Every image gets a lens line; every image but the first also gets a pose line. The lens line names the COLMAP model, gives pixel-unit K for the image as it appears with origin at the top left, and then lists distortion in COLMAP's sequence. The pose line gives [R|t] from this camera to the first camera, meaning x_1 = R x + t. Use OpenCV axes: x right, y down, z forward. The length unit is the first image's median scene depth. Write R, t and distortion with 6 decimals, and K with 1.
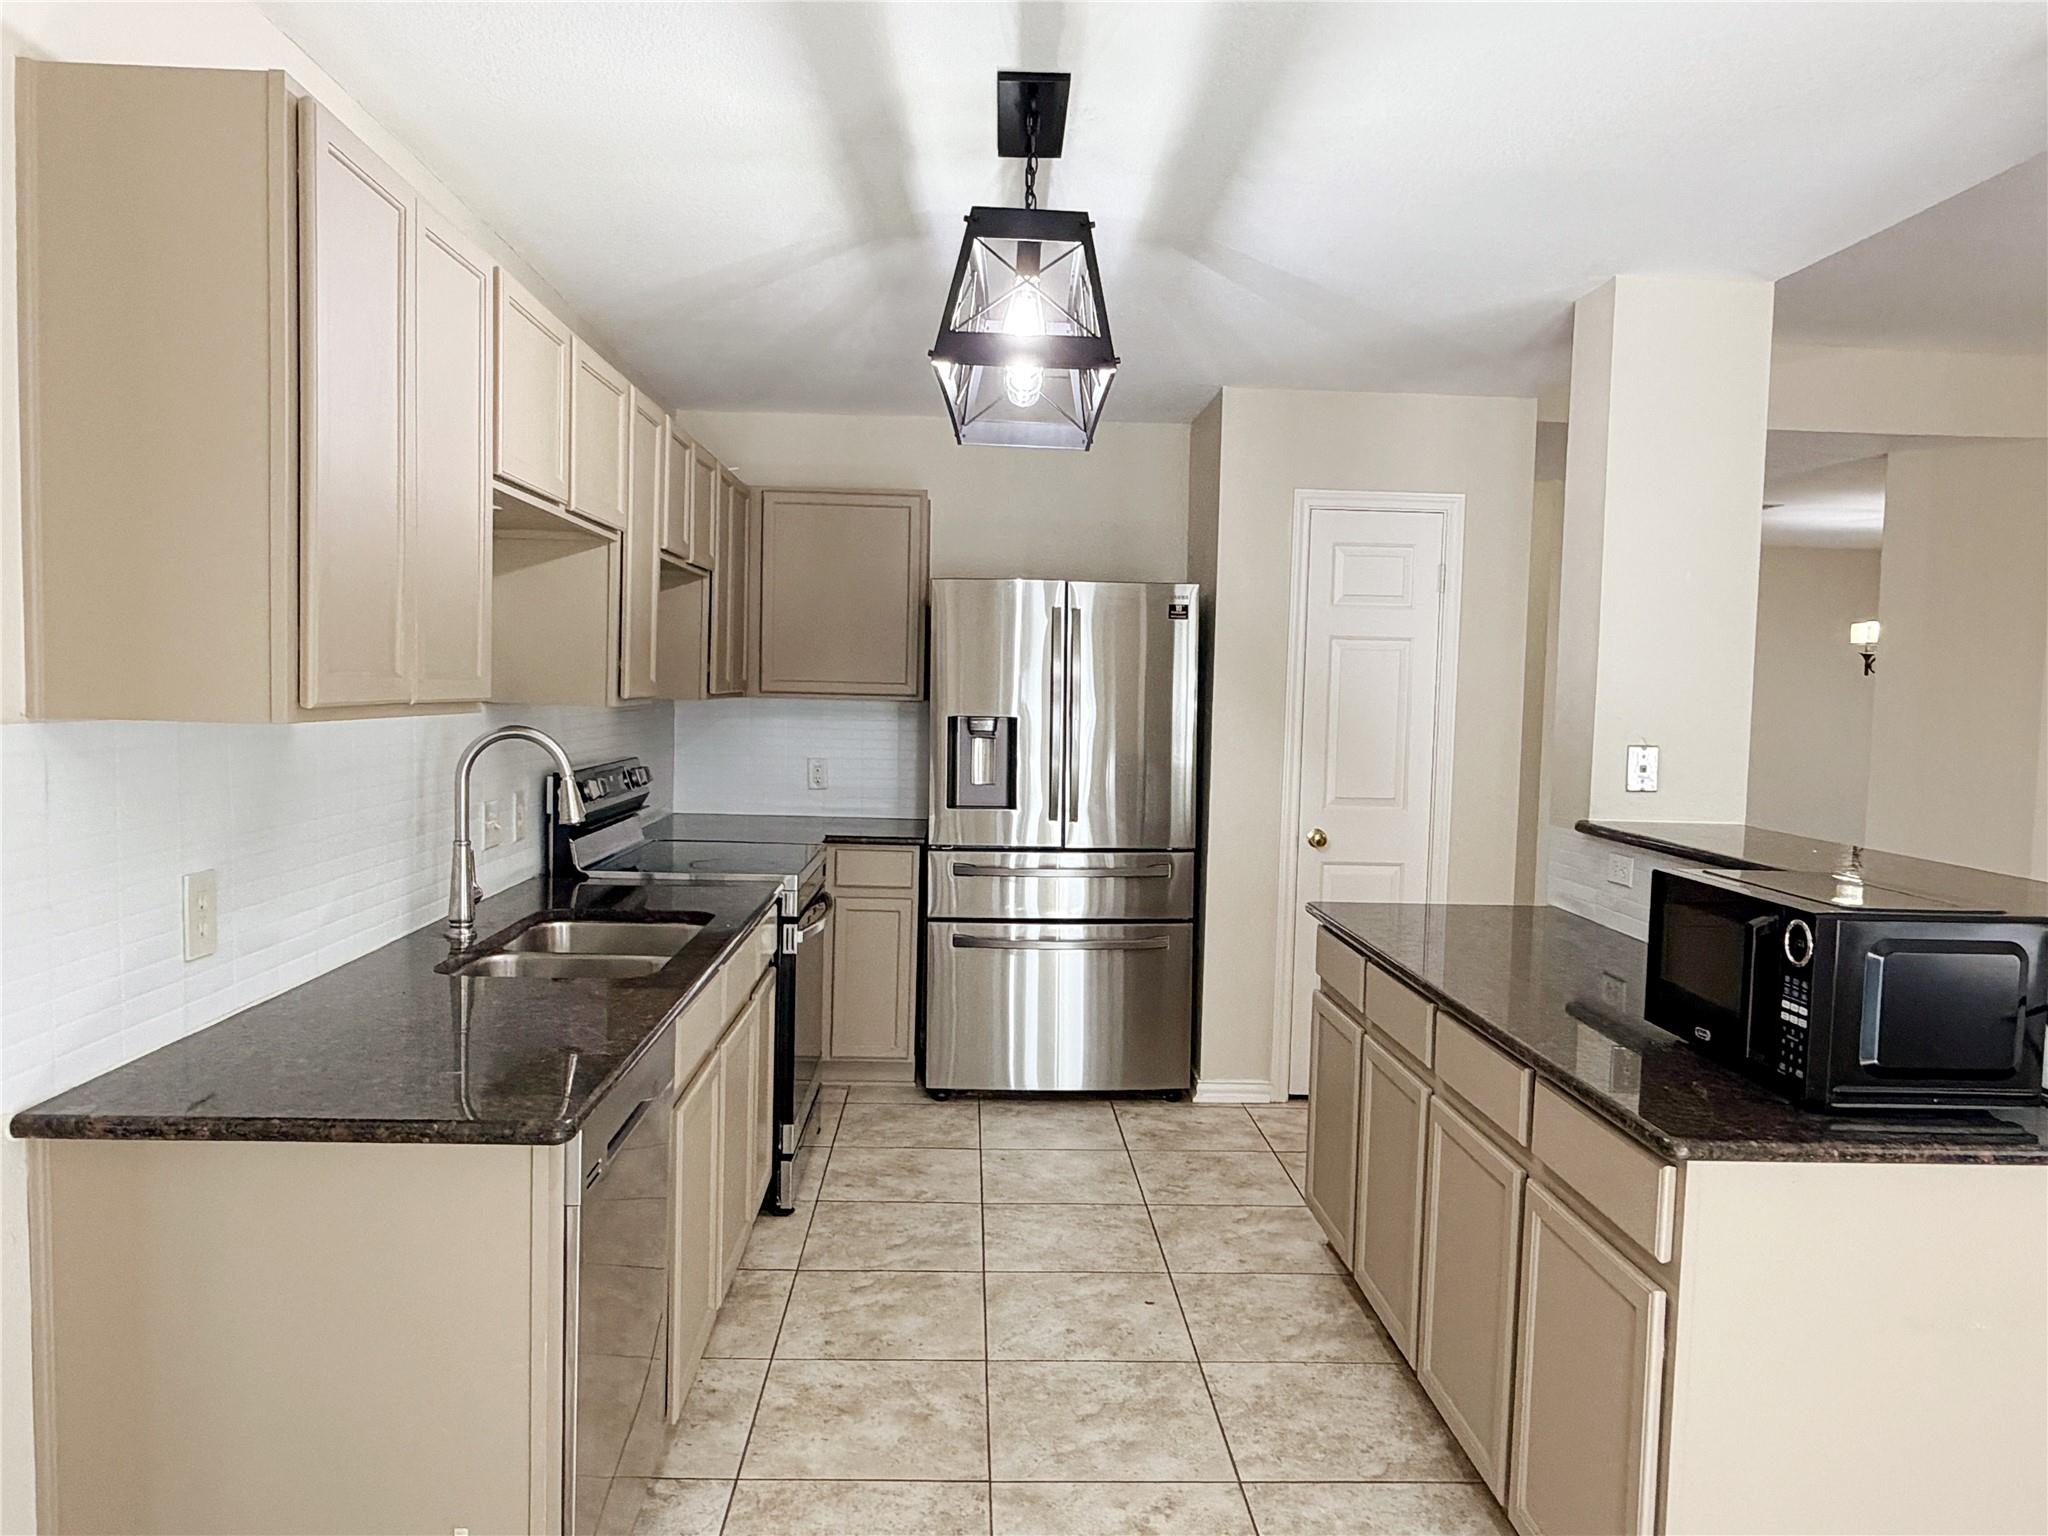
lens RADIAL K [[1427.3, 0, 1021.0], [0, 1427.3, 774.6], [0, 0, 1]] dist [-0.003183, 0.003228]
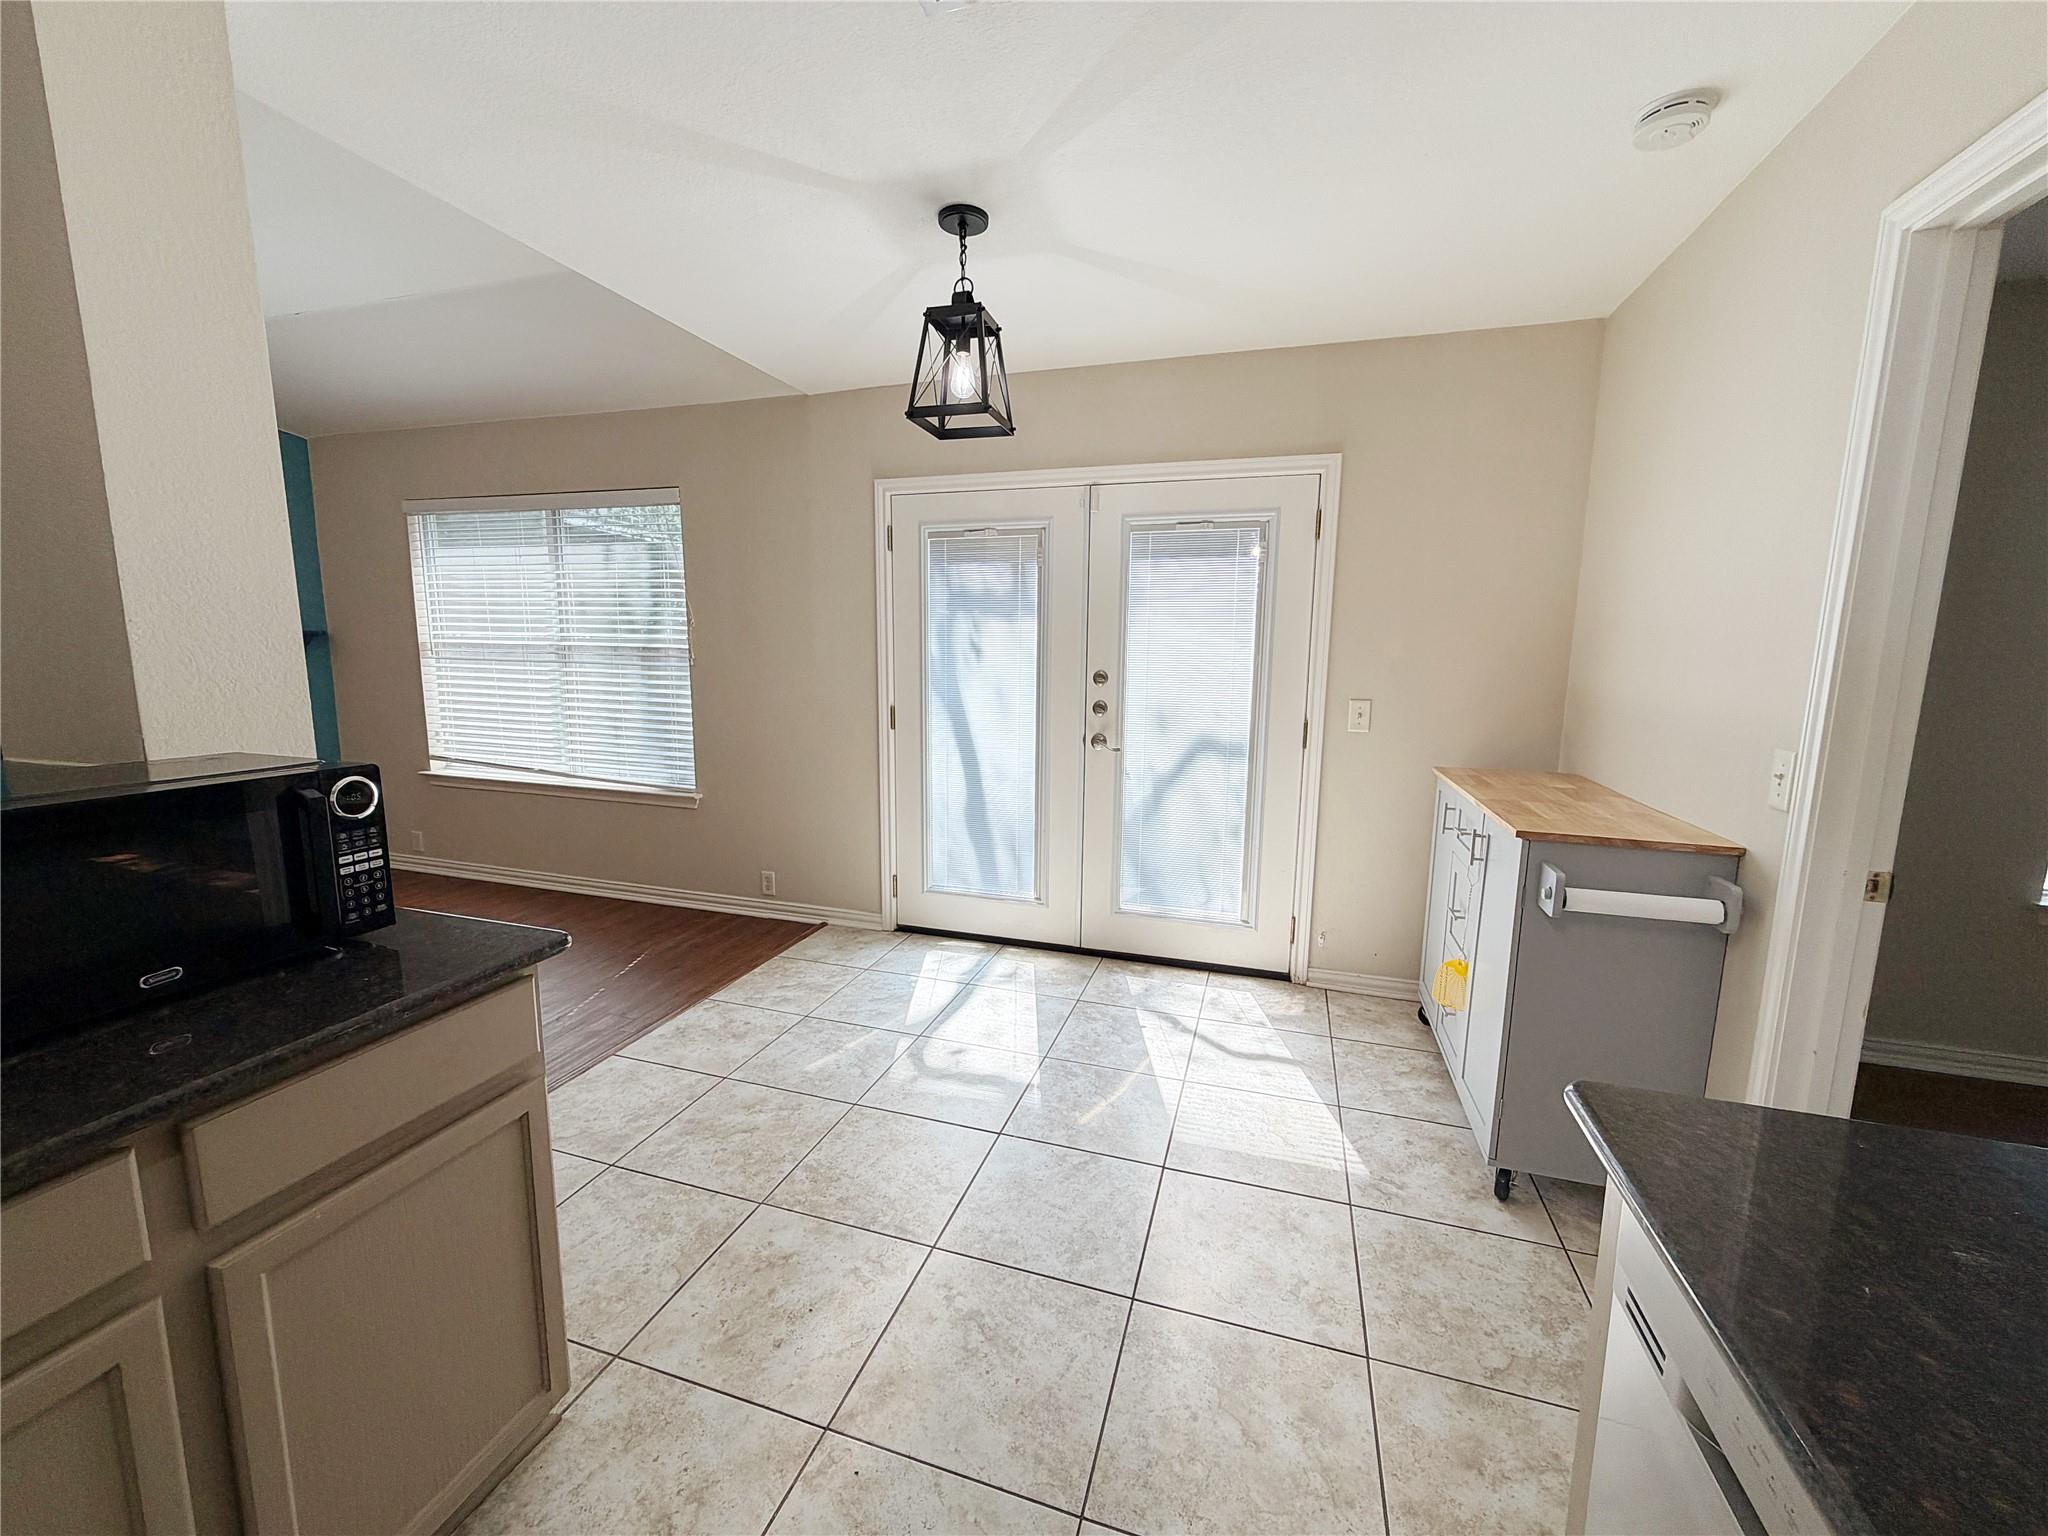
lens RADIAL K [[816.5, 0, 1022.6], [0, 816.5, 766.5], [0, 0, 1]] dist [0.001232, -0.000302]
pose [[-0.942435, -0.080200, 0.324628, -0.078730], [-0.010117, 0.977206, 0.212050, -0.024634], [-0.334235, 0.196559, -0.921765, 0.798092]]
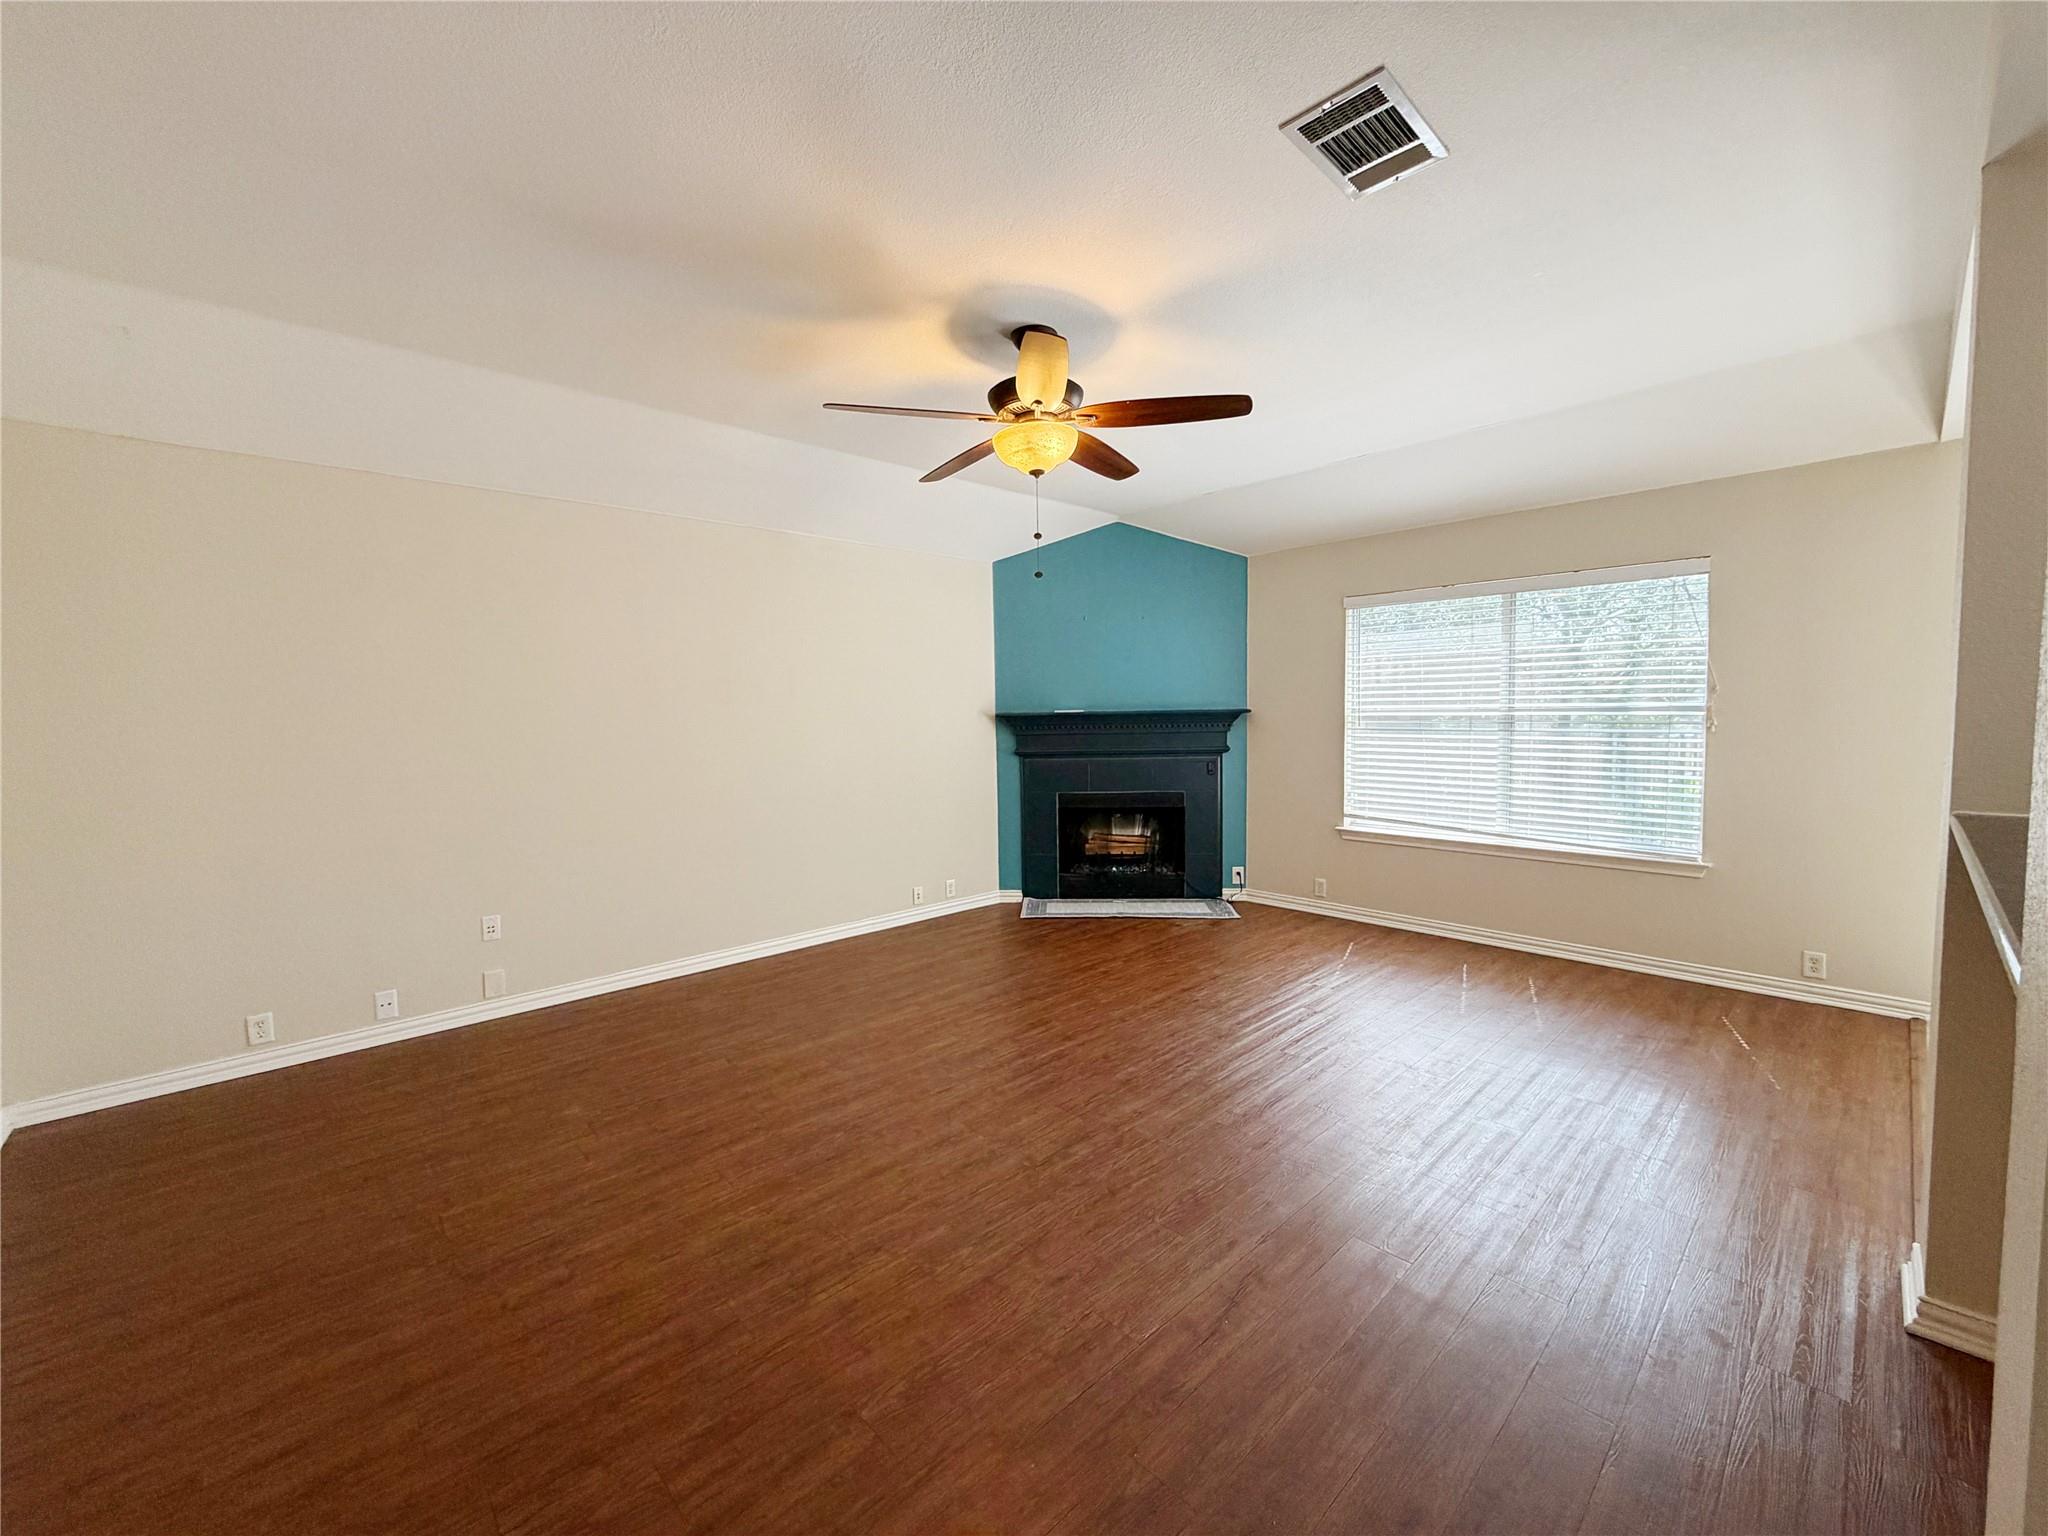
lens RADIAL K [[816.5, 0, 1024.5], [0, 816.5, 765.5], [0, 0, 1]] dist [0.001232, -0.000302]
pose [[-0.662060, -0.057277, 0.747259, 0.532734], [0.048676, 0.991684, 0.119139, -0.051240], [-0.747869, 0.115251, -0.653766, 1.336437]]
